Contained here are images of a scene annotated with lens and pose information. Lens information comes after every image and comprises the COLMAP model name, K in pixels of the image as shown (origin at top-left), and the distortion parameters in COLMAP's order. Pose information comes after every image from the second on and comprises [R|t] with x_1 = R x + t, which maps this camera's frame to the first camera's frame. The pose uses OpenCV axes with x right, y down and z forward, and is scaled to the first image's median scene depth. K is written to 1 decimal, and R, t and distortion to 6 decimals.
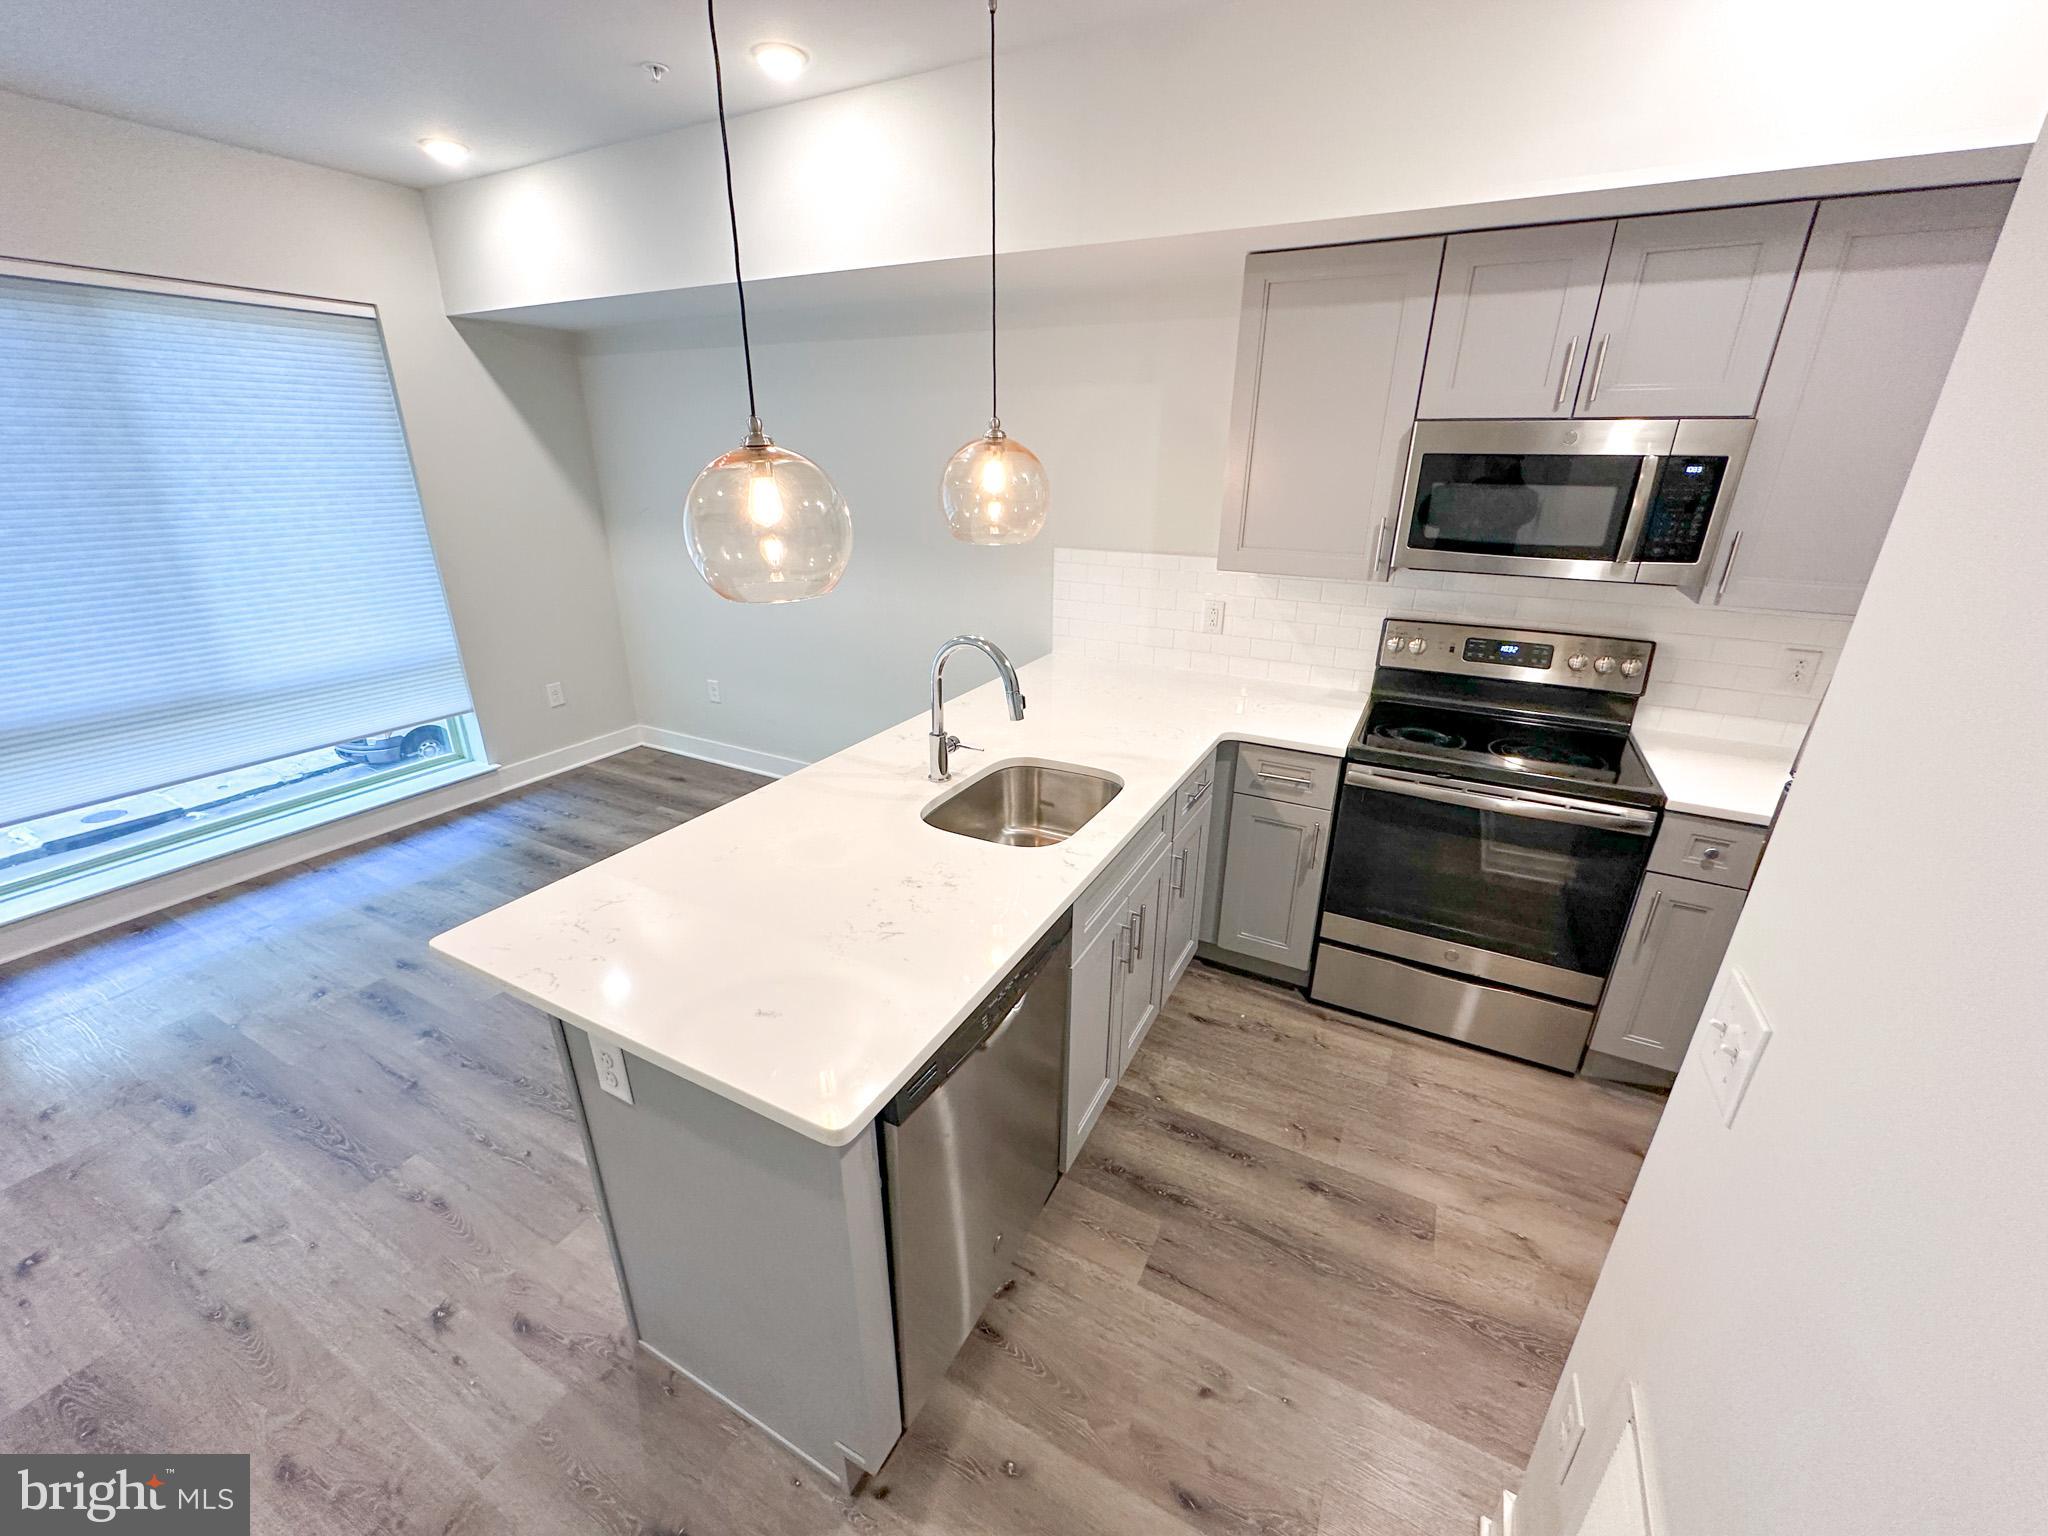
lens RADIAL K [[816.5, 0, 1022.6], [0, 816.5, 771.0], [0, 0, 1]] dist [-0.003931, -0.000357]
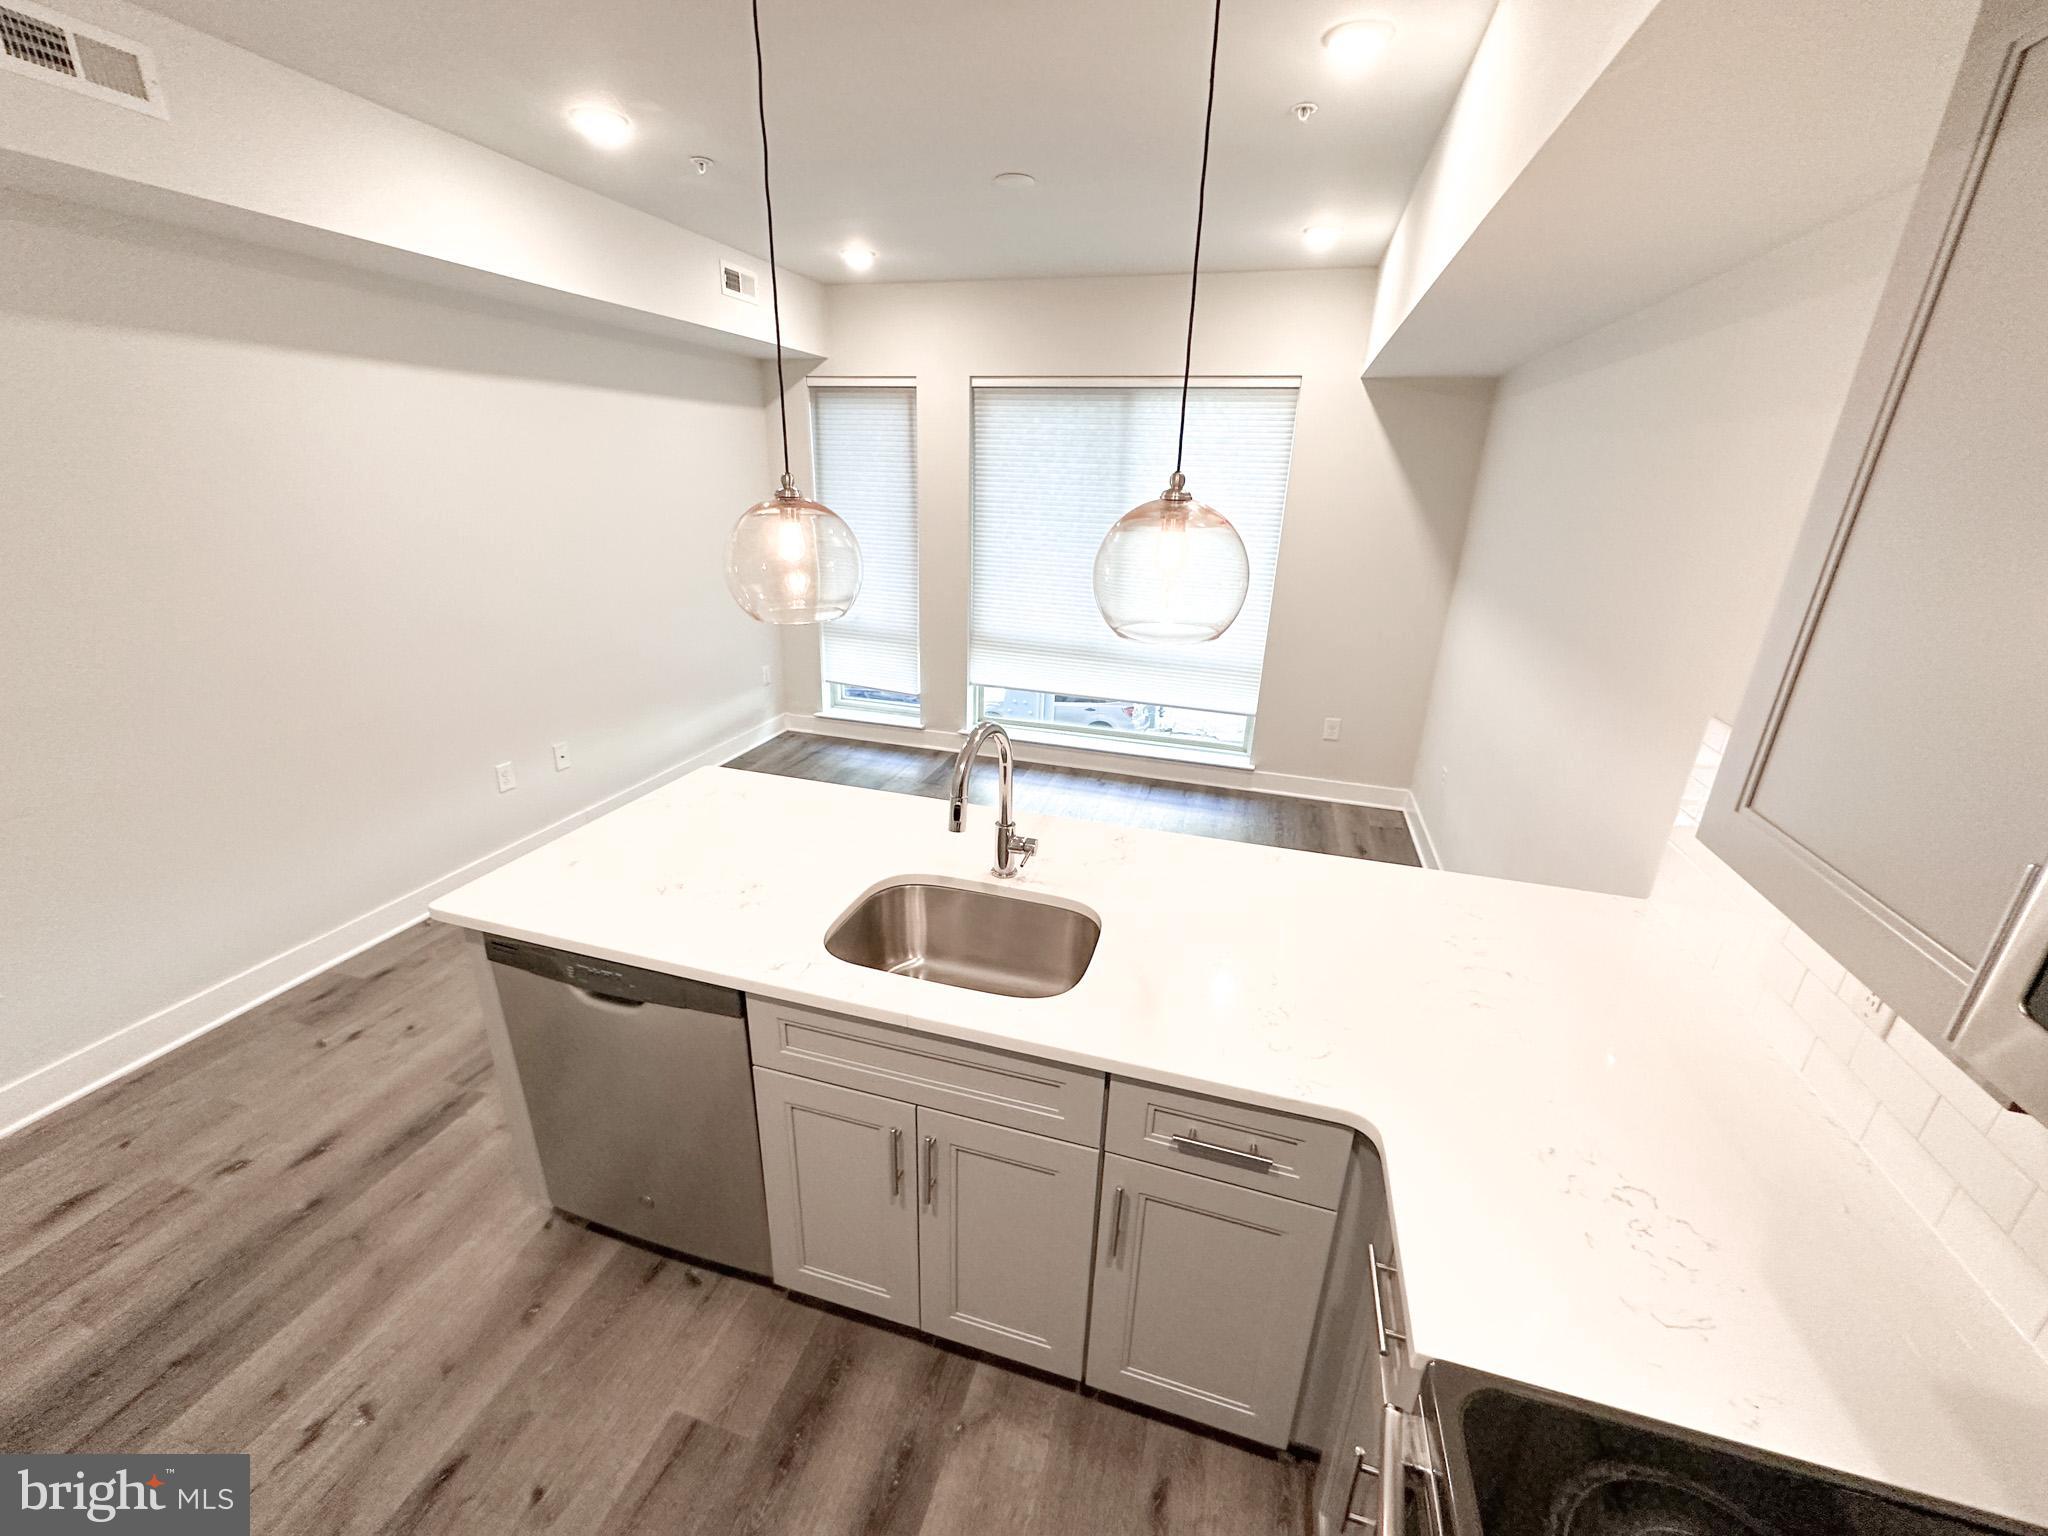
lens RADIAL K [[816.5, 0, 1015.7], [0, 816.5, 763.1], [0, 0, 1]] dist [-0.003931, -0.000357]
pose [[0.192338, 0.332116, -0.923420, 0.669633], [-0.384043, 0.891413, 0.240613, -0.310534], [0.903060, 0.308354, 0.298999, 0.701265]]
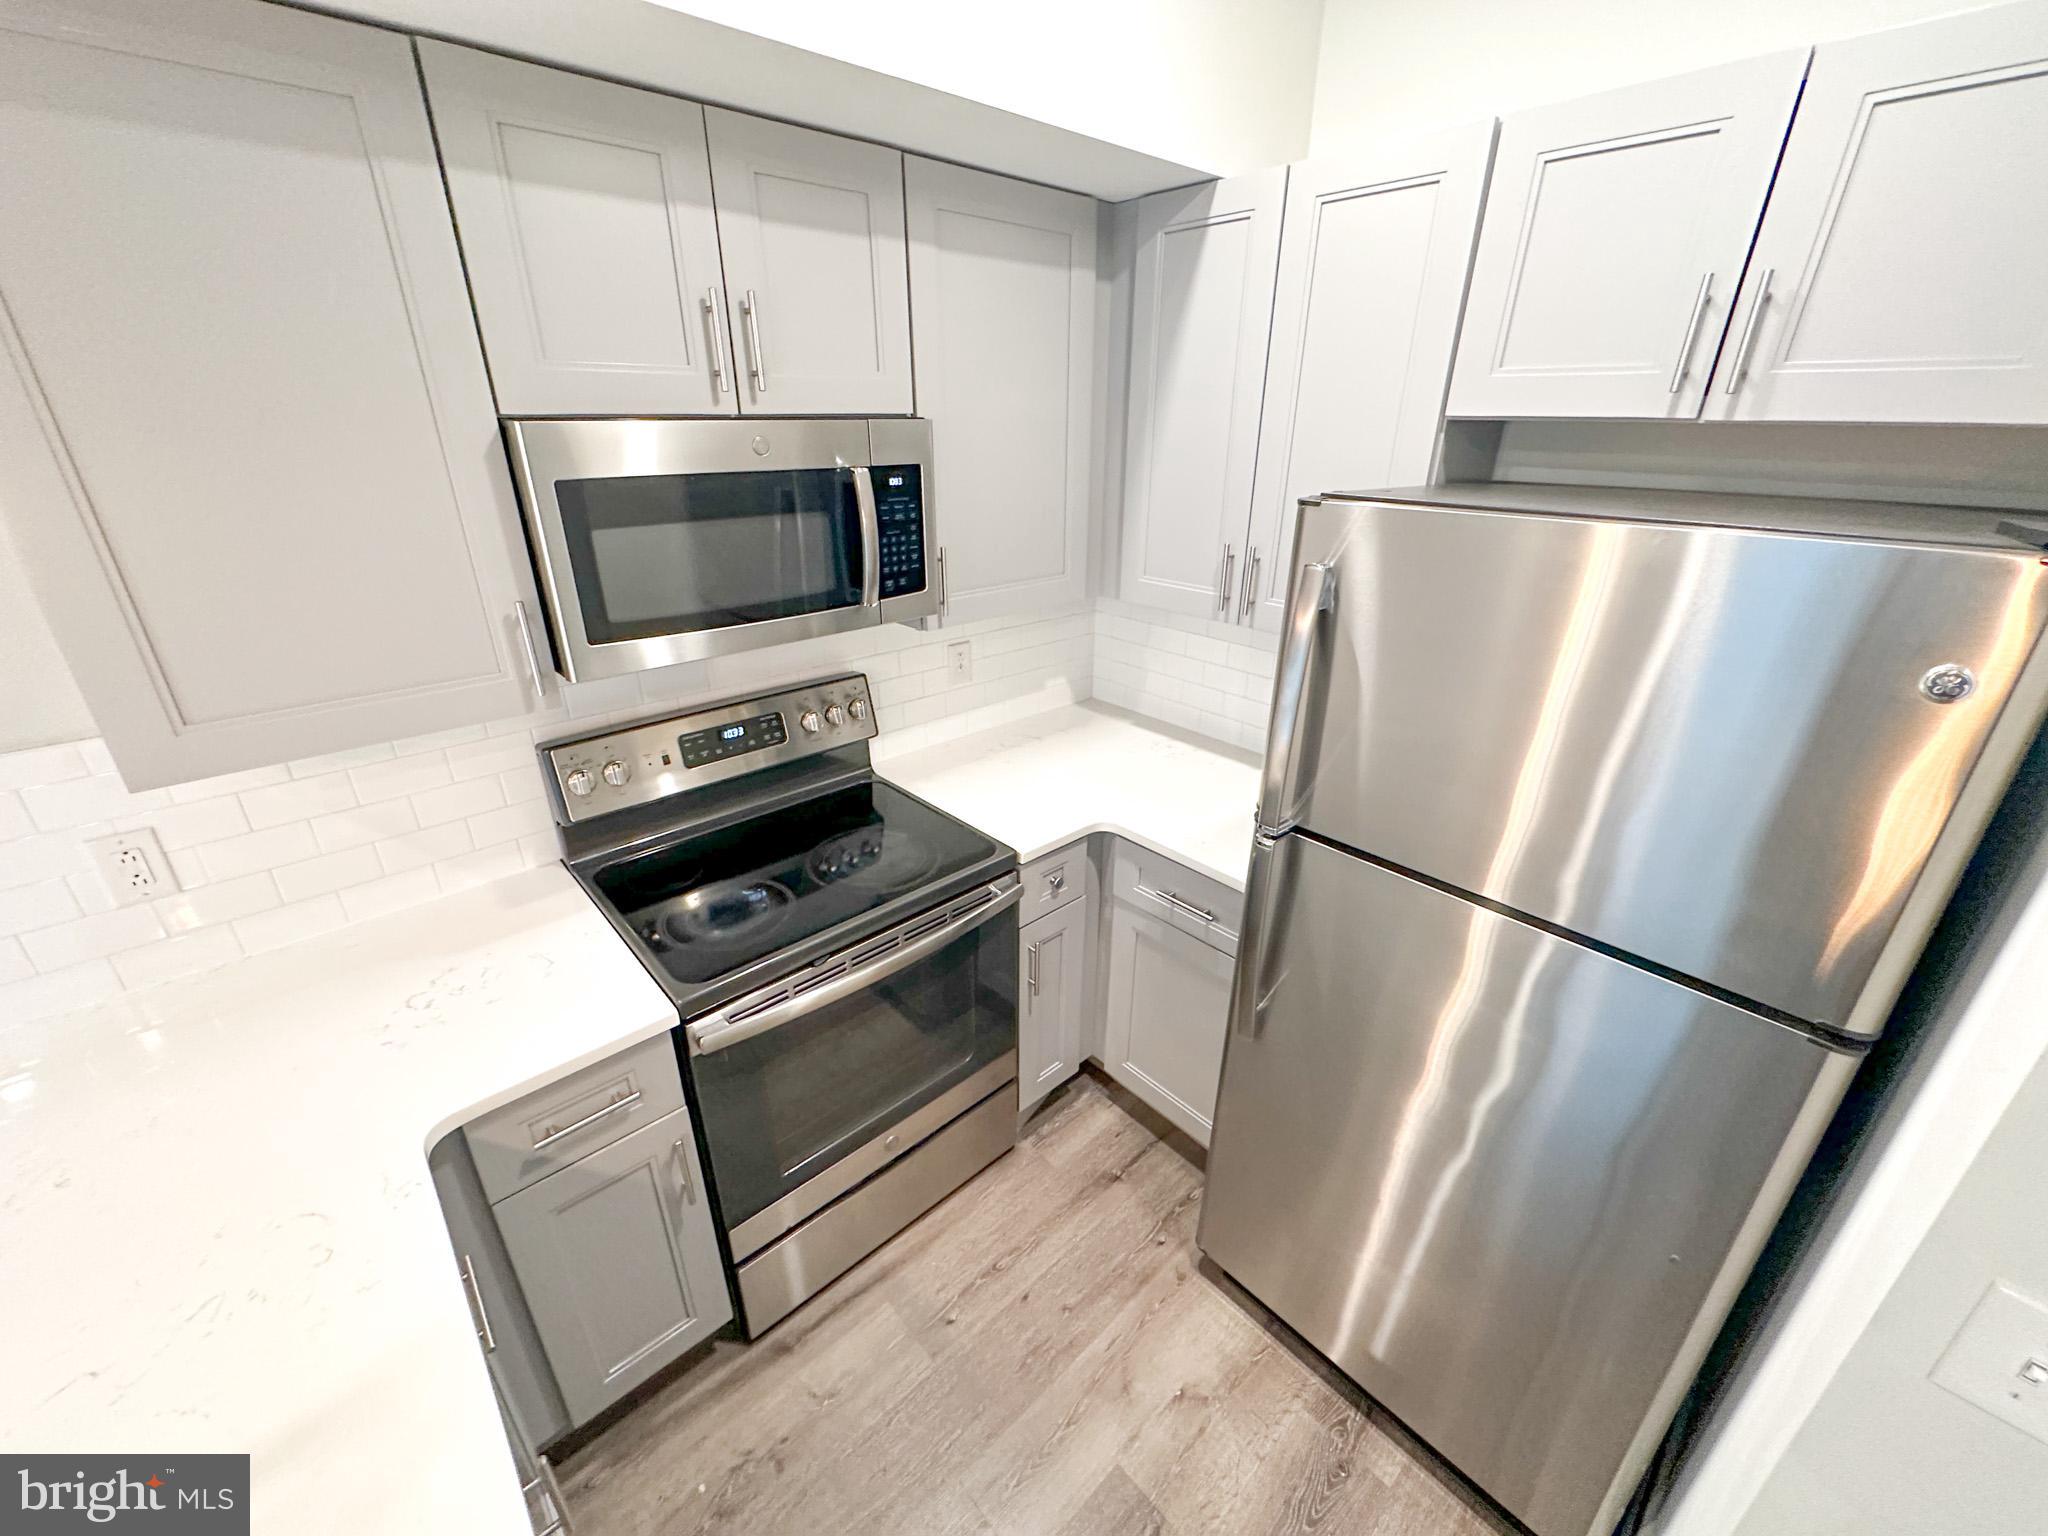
lens RADIAL K [[816.5, 0, 1024.8], [0, 816.5, 768.8], [0, 0, 1]] dist [-0.003931, -0.000357]
pose [[0.337647, -0.382665, 0.859978, 0.063597], [0.342493, 0.900952, 0.266428, -0.268642], [-0.876752, 0.204578, 0.435264, 0.559302]]
